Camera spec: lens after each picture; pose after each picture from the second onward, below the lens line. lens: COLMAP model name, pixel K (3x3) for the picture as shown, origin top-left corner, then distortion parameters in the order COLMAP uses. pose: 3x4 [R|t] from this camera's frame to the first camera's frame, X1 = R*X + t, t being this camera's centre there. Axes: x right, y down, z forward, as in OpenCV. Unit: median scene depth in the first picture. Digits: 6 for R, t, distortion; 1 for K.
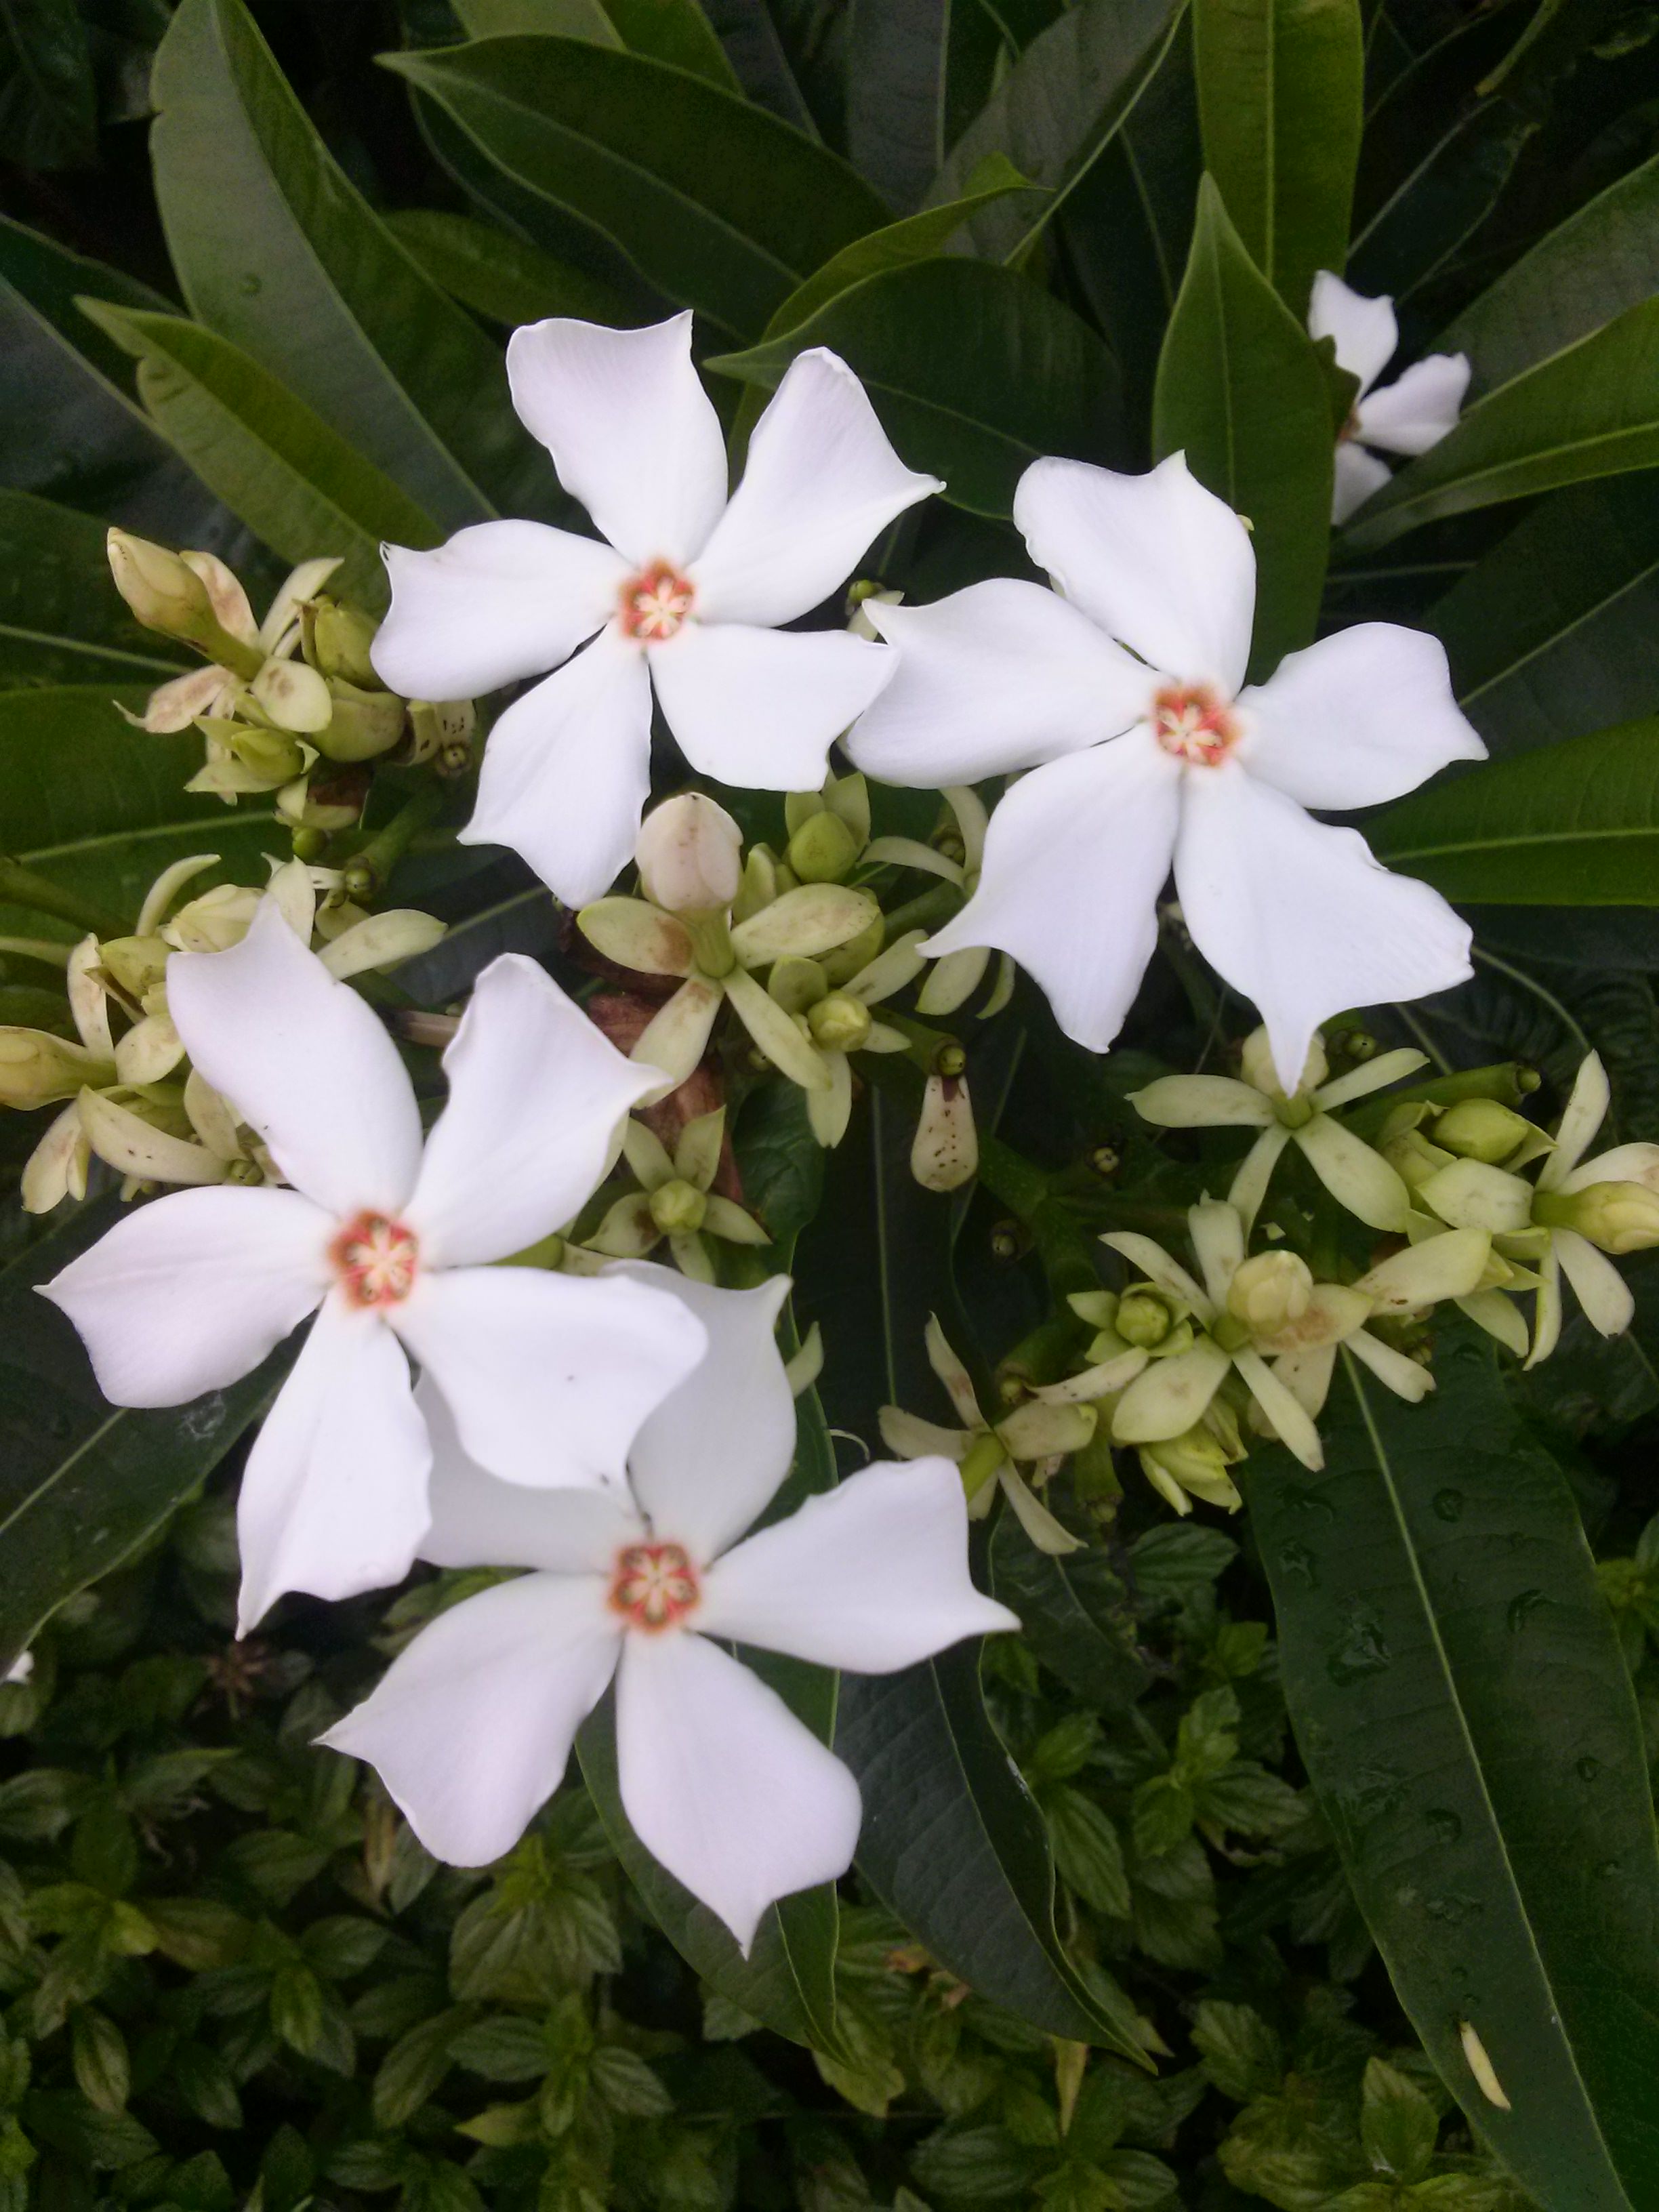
lens RADIAL K [[2032.6, 0, 827.1], [0, 2032.6, 1103.5], [0, 0, 1]] dist [0.082029, -0.302379]
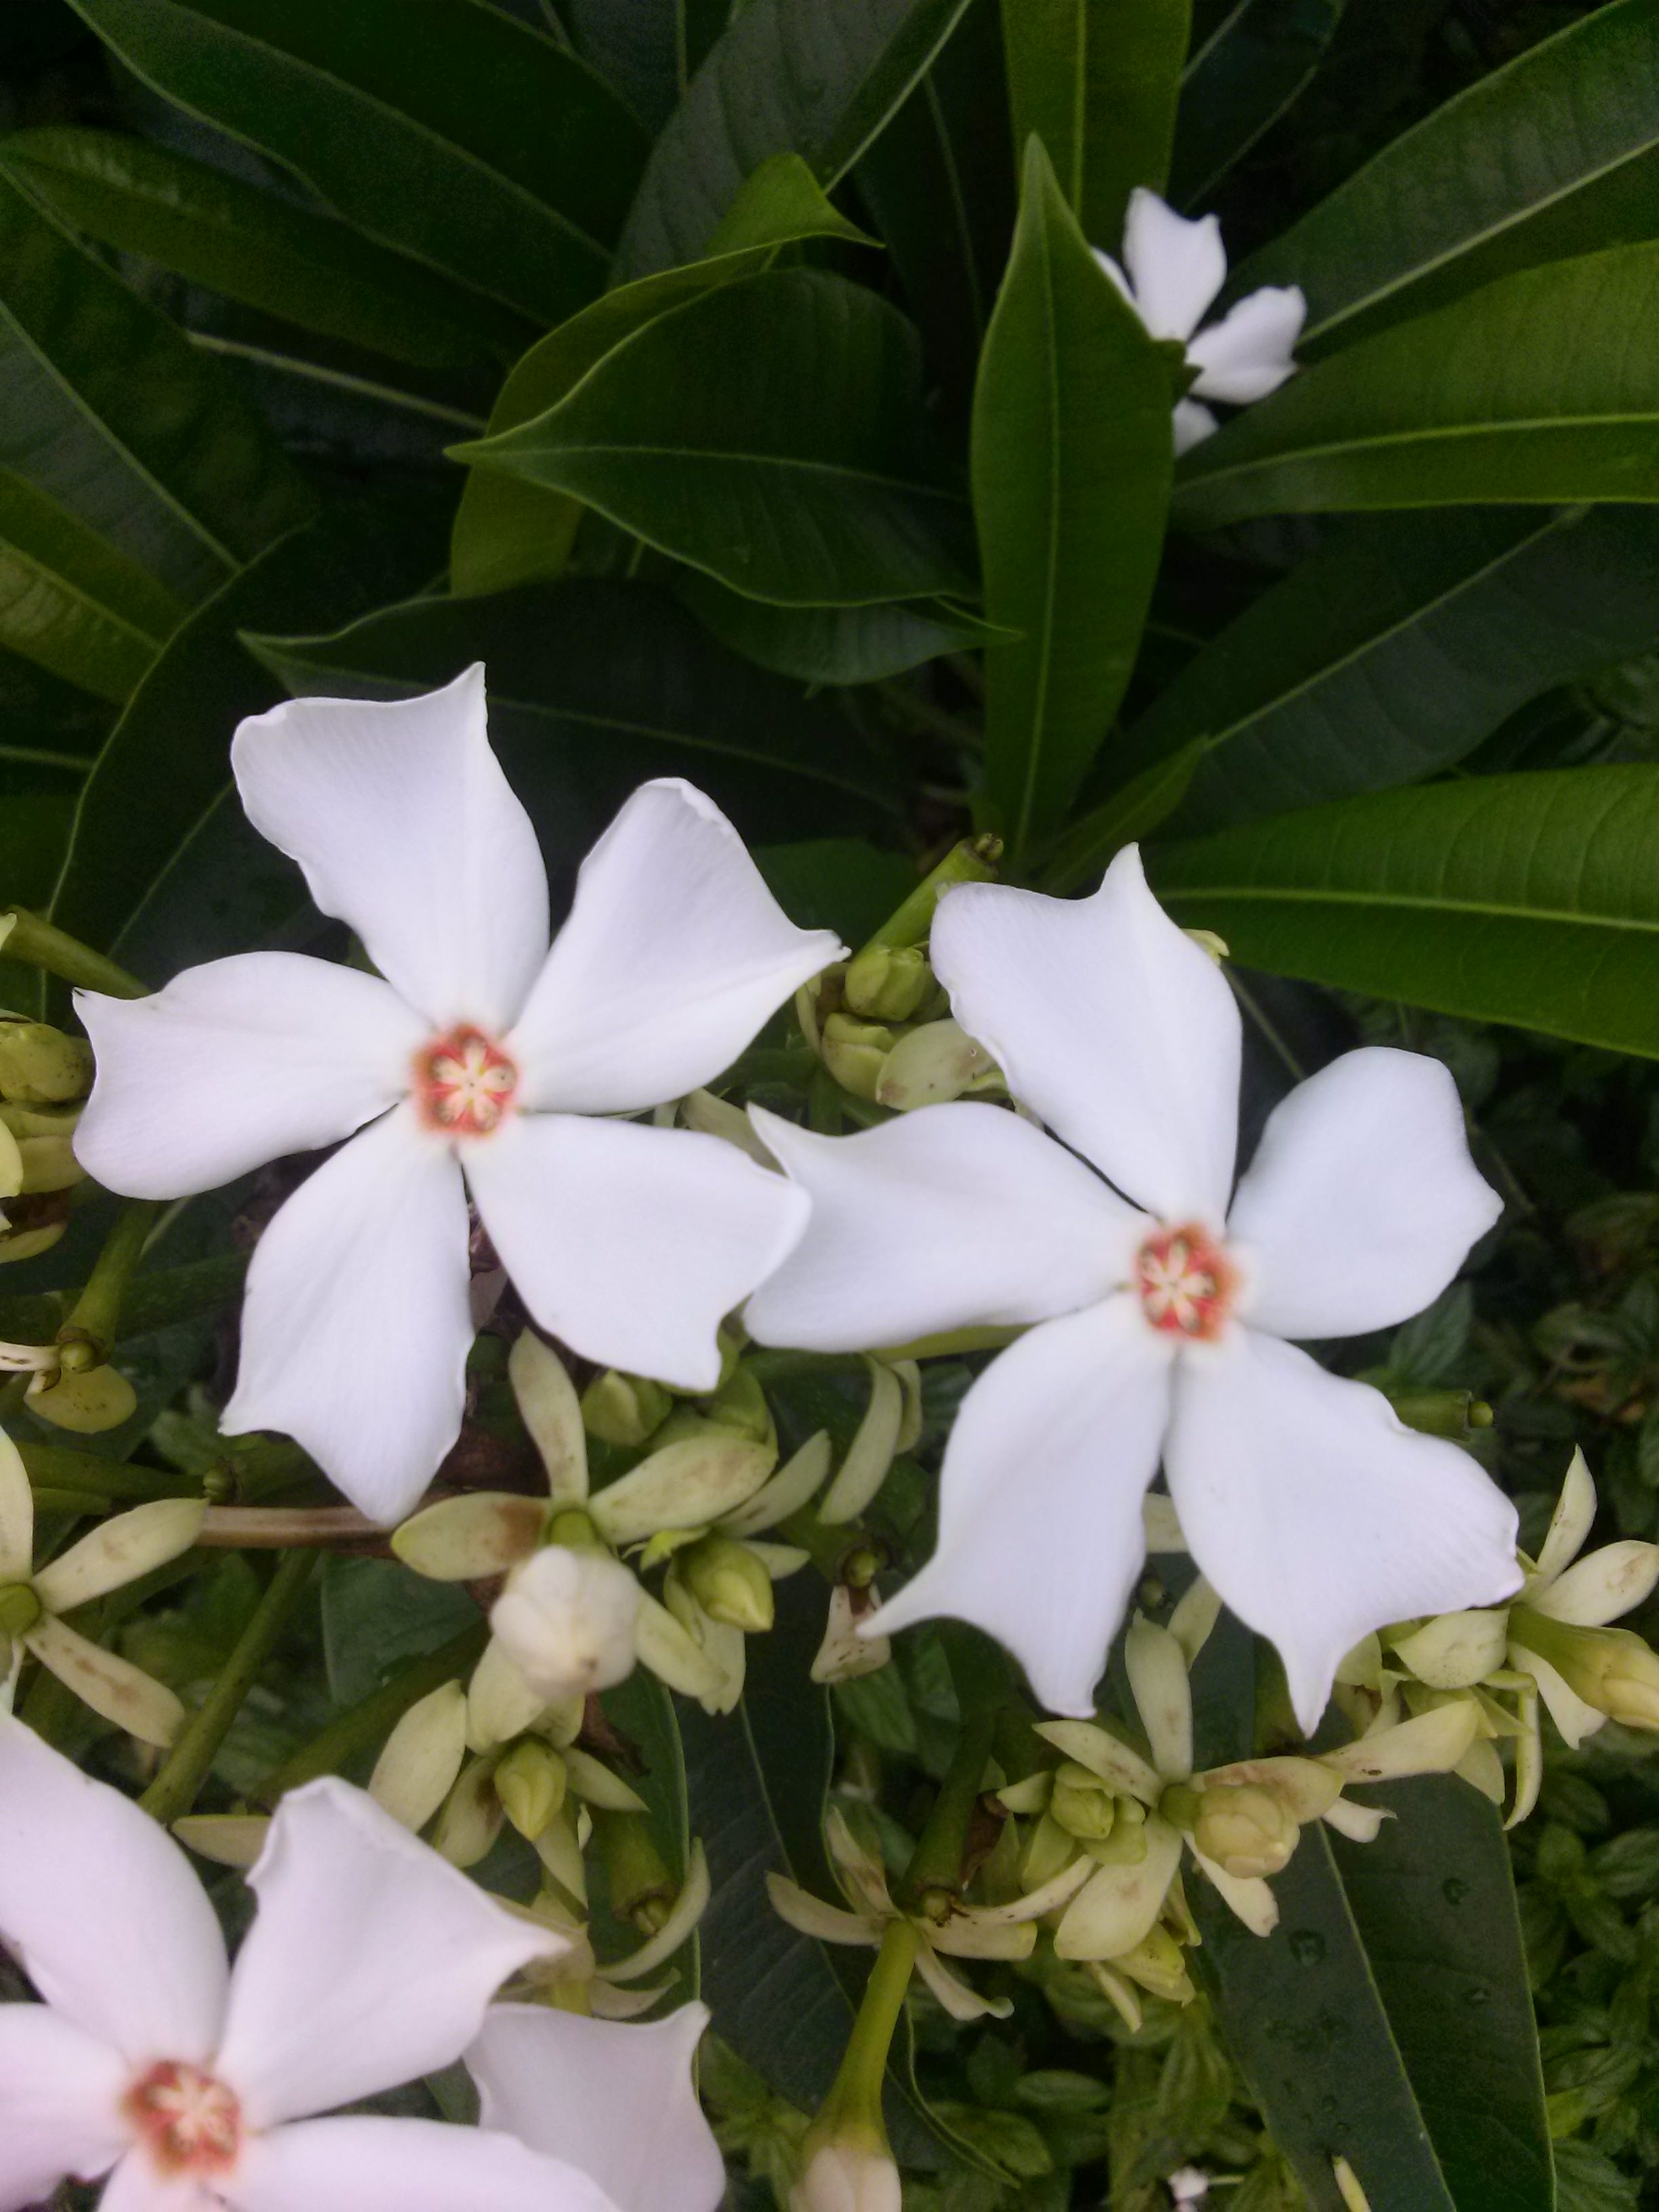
lens RADIAL K [[2032.6, 0, 827.1], [0, 2032.6, 1103.5], [0, 0, 1]] dist [0.082029, -0.302379]
pose [[0.989252, -0.058735, 0.133905, -0.049173], [0.036569, 0.986055, 0.162353, -0.331801], [-0.141573, -0.155711, 0.977605, 0.227572]]
